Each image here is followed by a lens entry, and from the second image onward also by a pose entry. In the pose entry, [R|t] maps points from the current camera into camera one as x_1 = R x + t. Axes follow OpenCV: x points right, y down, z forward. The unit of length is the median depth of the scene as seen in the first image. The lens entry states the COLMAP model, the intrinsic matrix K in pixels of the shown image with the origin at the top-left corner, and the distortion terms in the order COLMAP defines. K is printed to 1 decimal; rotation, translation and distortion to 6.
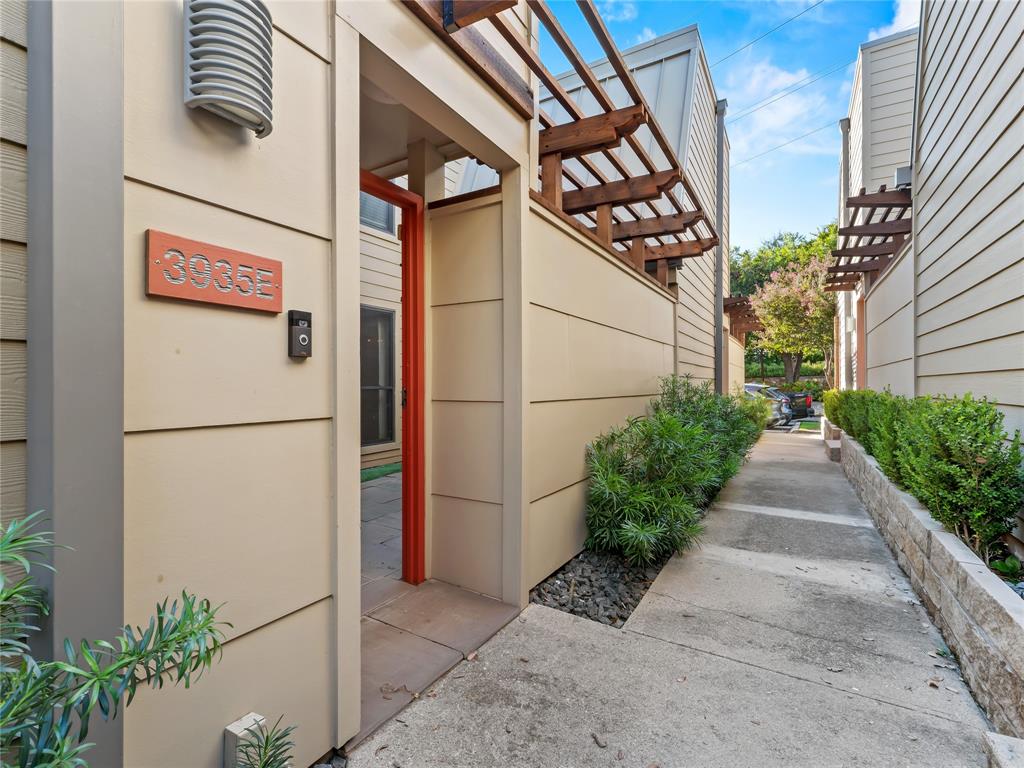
lens RADIAL K [[476.8, 0, 511.7], [0, 476.8, 383.7], [0, 0, 1]] dist [0.009407, -0.003892]
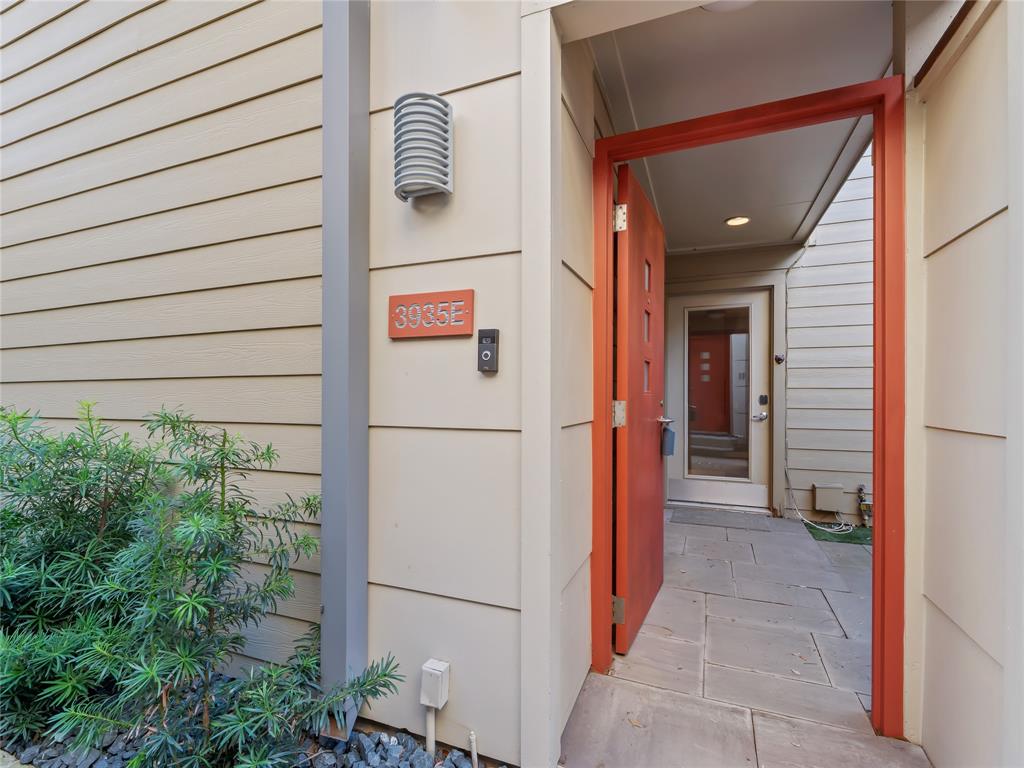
lens RADIAL K [[476.8, 0, 512.3], [0, 476.8, 390.7], [0, 0, 1]] dist [0.009407, -0.003892]
pose [[0.151536, -0.007111, -0.988426, 0.651440], [0.001360, 0.999975, -0.006985, -0.004852], [0.988451, -0.000286, 0.151542, 0.918405]]
